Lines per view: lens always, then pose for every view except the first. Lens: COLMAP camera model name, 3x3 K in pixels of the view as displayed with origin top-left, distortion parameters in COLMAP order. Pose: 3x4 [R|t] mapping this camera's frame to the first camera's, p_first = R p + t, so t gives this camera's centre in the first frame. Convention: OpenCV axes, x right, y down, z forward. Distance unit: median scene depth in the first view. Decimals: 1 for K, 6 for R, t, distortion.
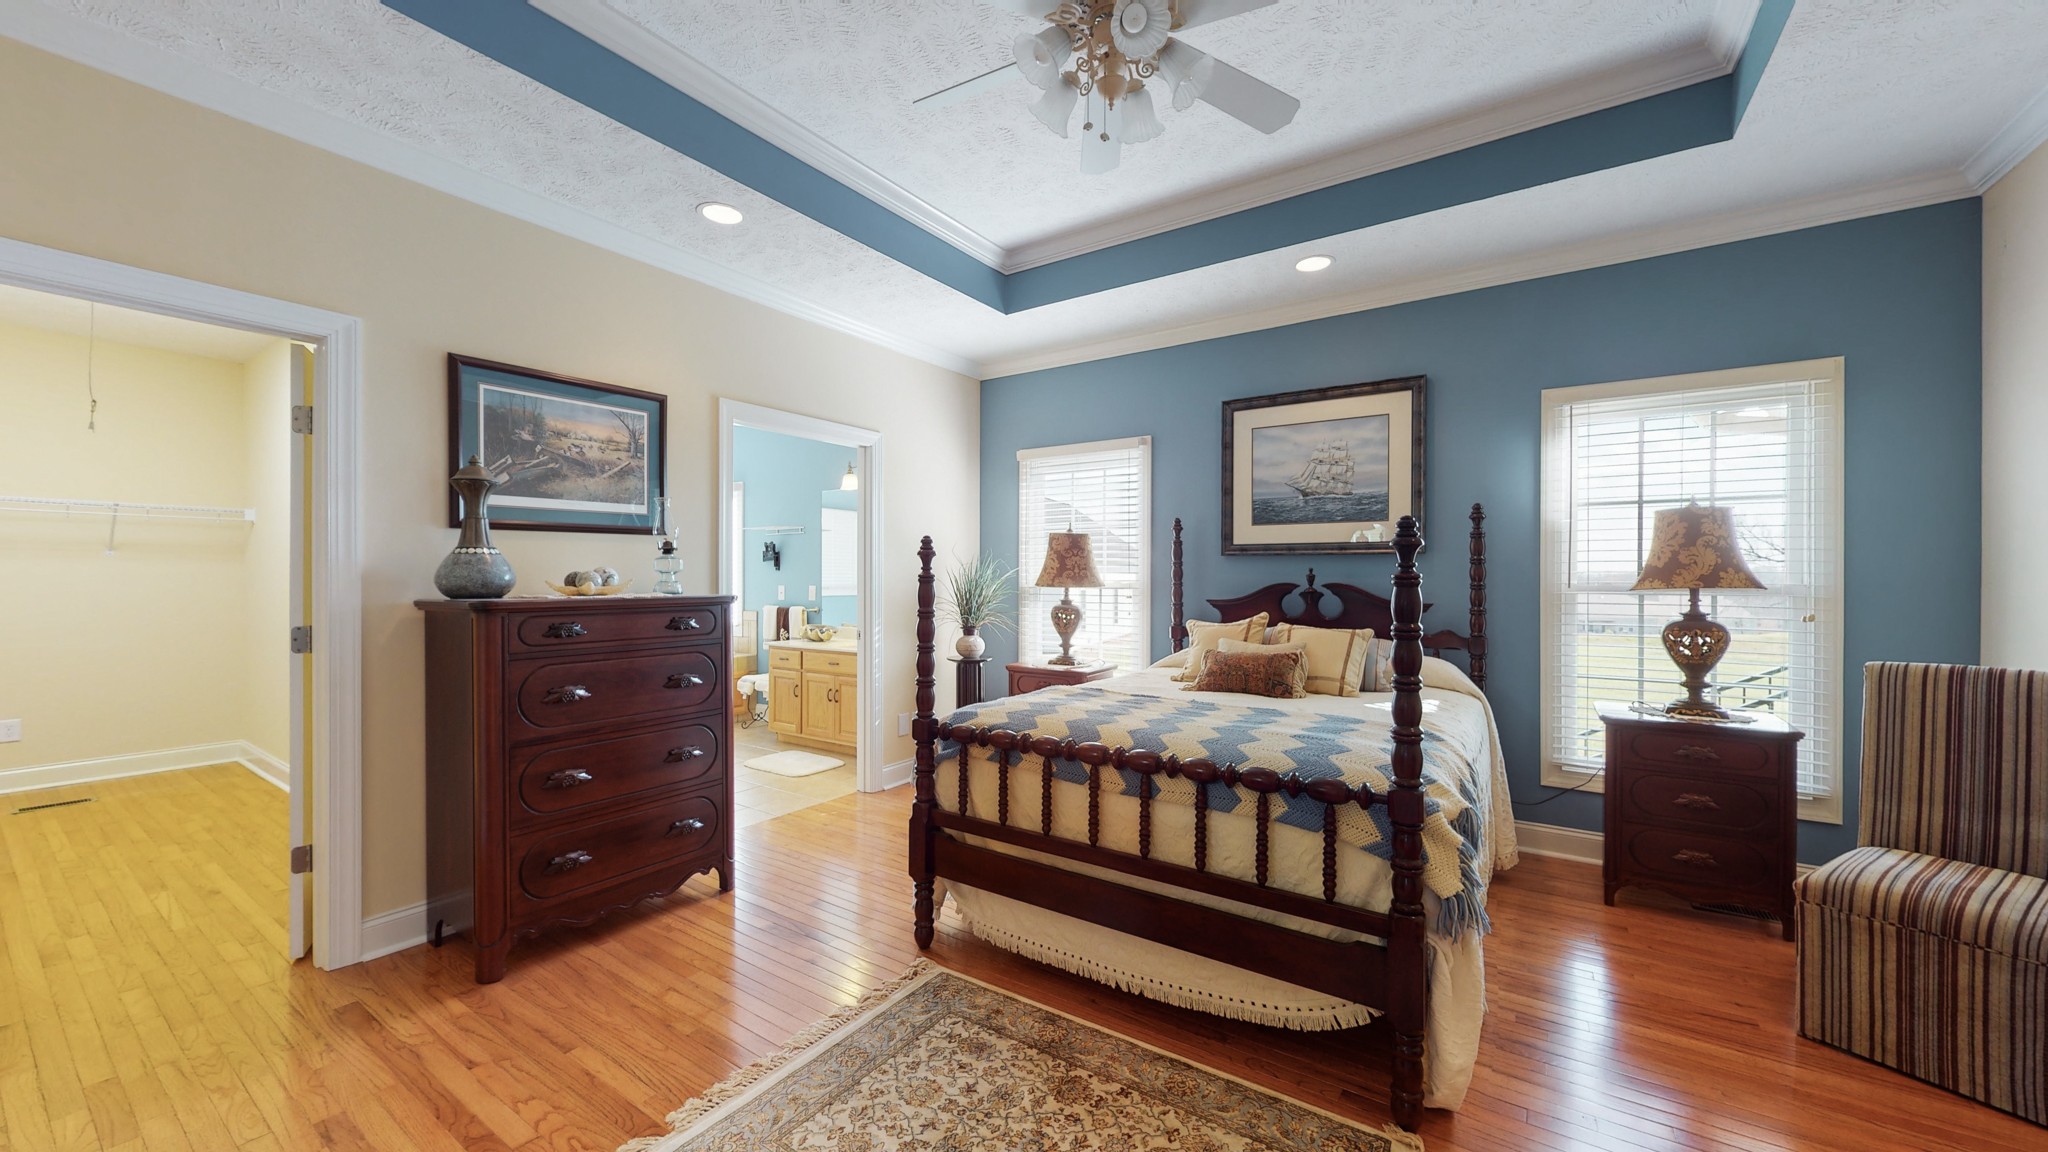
lens RADIAL K [[750.4, 0, 1024.4], [0, 750.4, 578.6], [0, 0, 1]] dist [-0.000284, 0.000263]
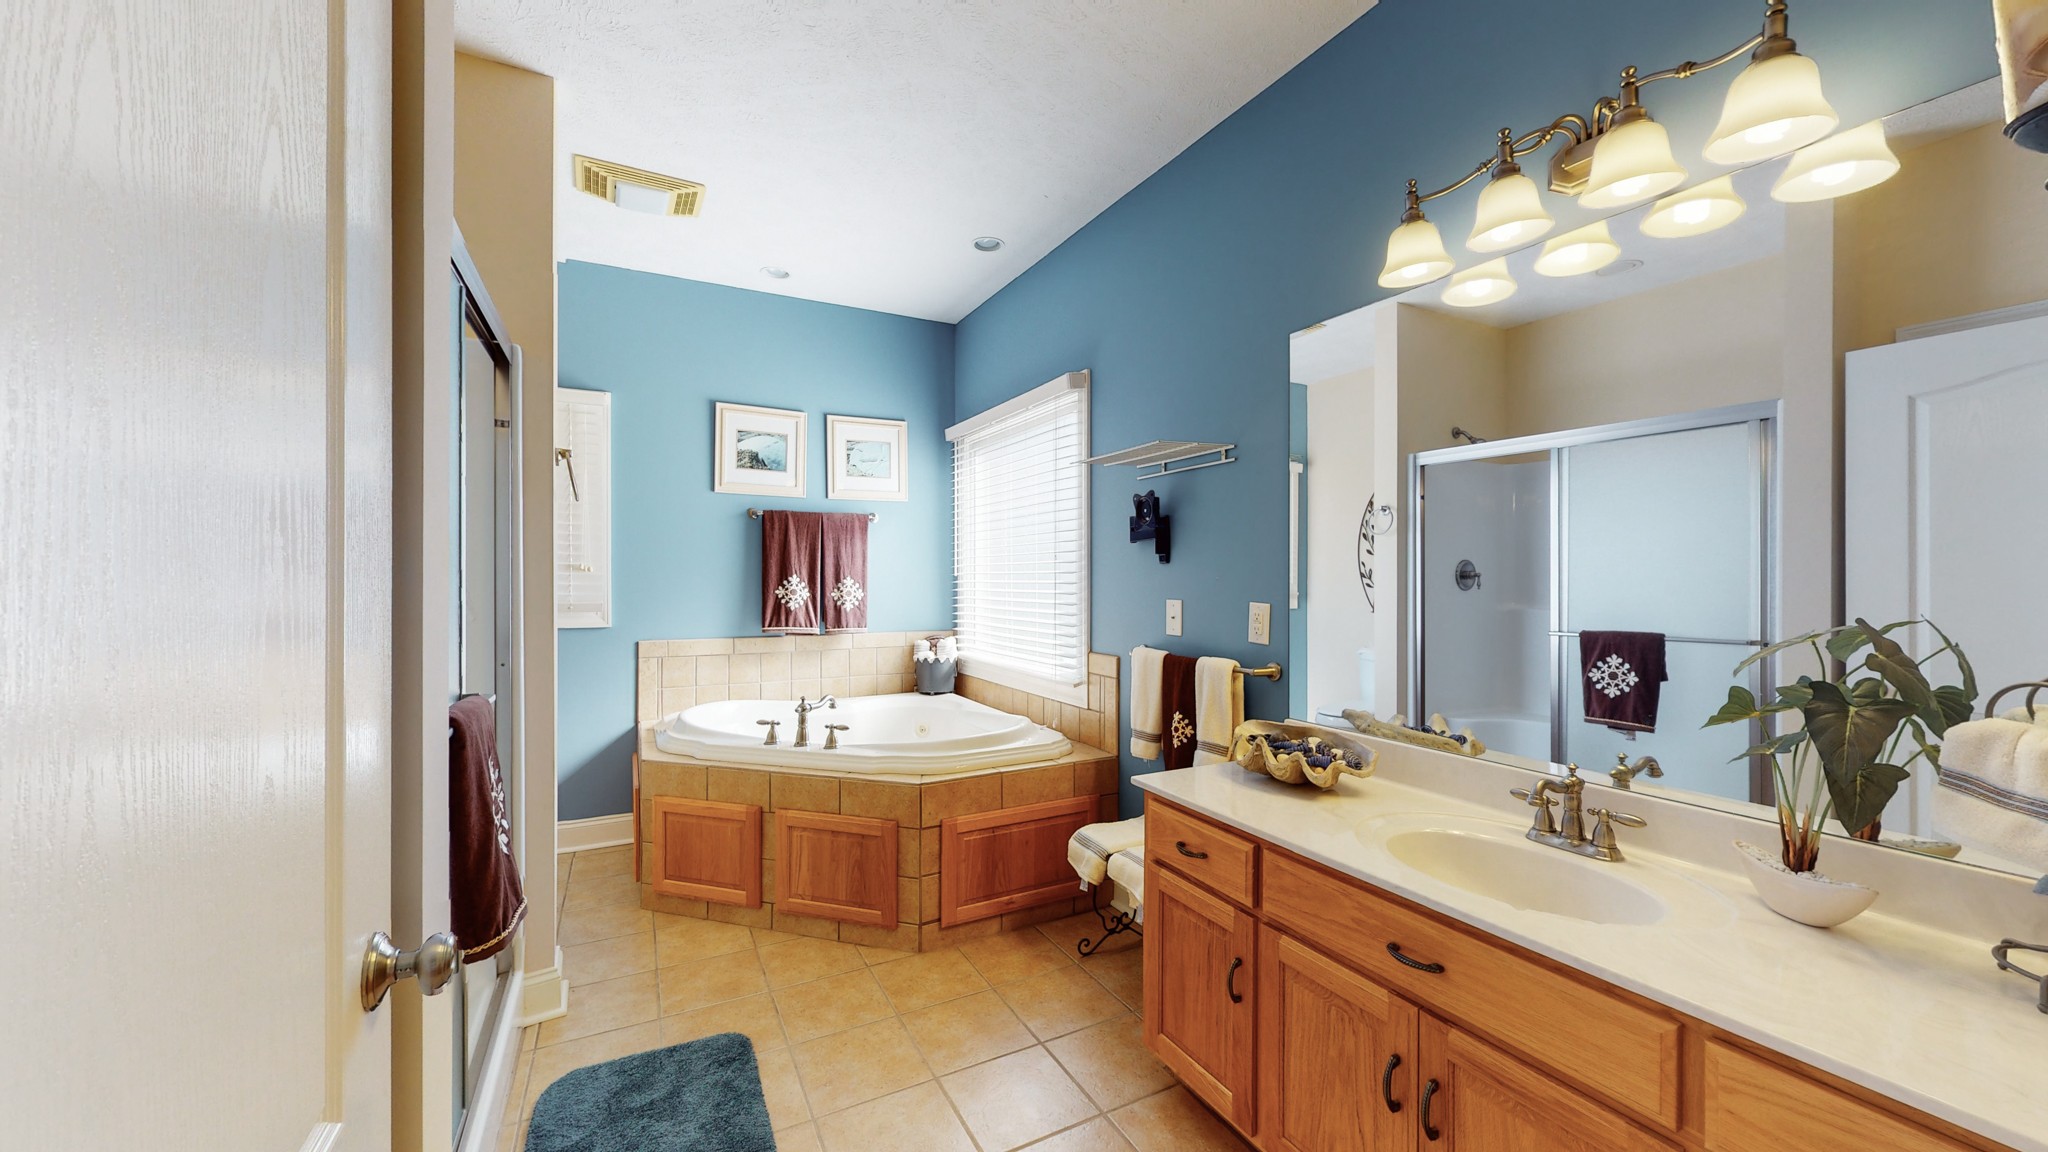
lens RADIAL K [[750.4, 0, 1024.4], [0, 750.4, 578.6], [0, 0, 1]] dist [-0.000284, 0.000263]
pose [[0.883801, 0.000616, -0.467862, -0.209621], [0.000028, 0.999999, 0.001368, -0.002762], [0.467862, -0.001222, 0.883800, 0.615893]]
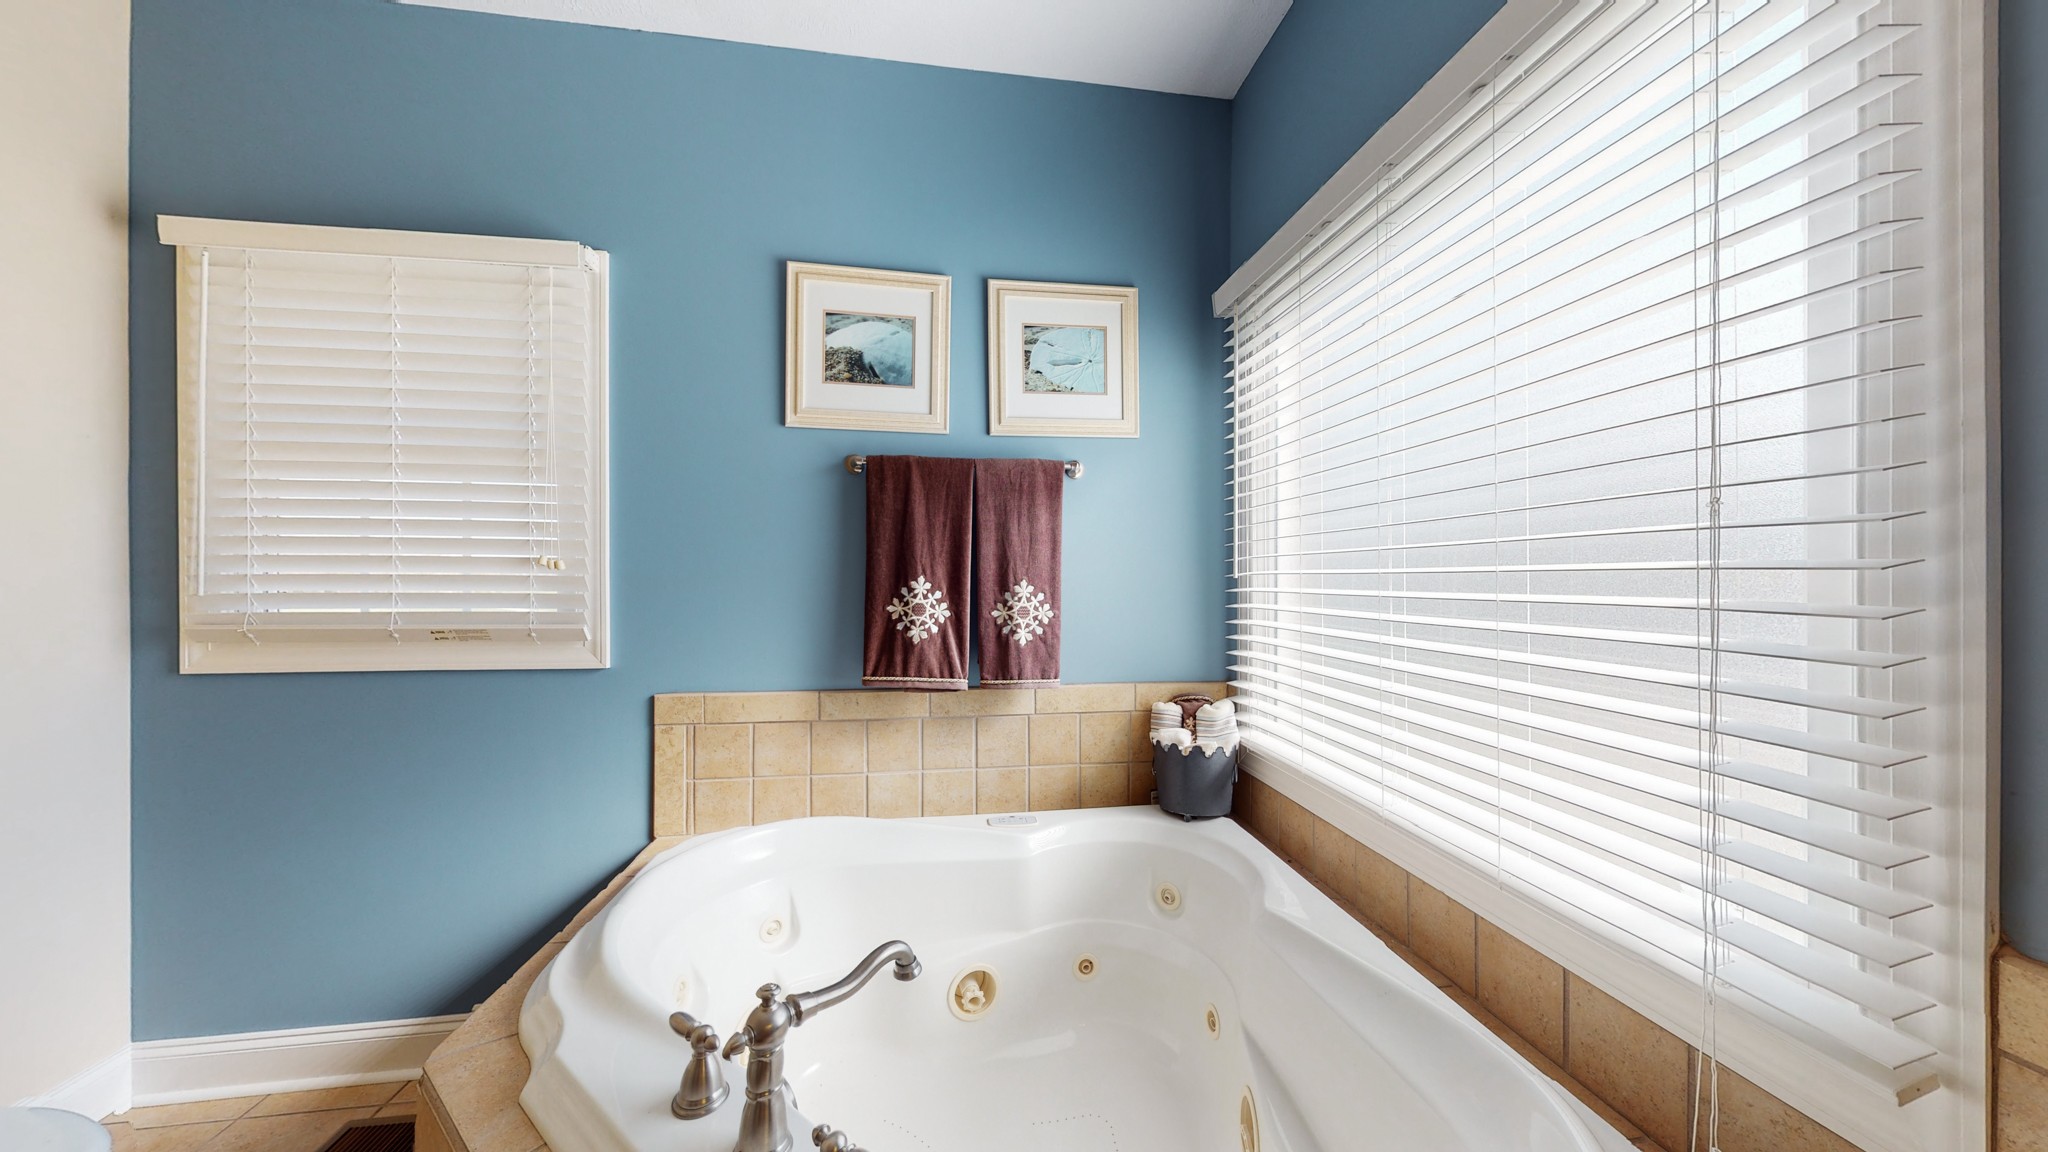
lens RADIAL K [[750.4, 0, 1024.4], [0, 750.4, 578.6], [0, 0, 1]] dist [-0.000284, 0.000263]
pose [[0.685990, -0.005893, -0.727588, -0.406125], [-0.000282, 0.999965, -0.008365, -0.001279], [0.727611, 0.005944, 0.685964, 0.892992]]
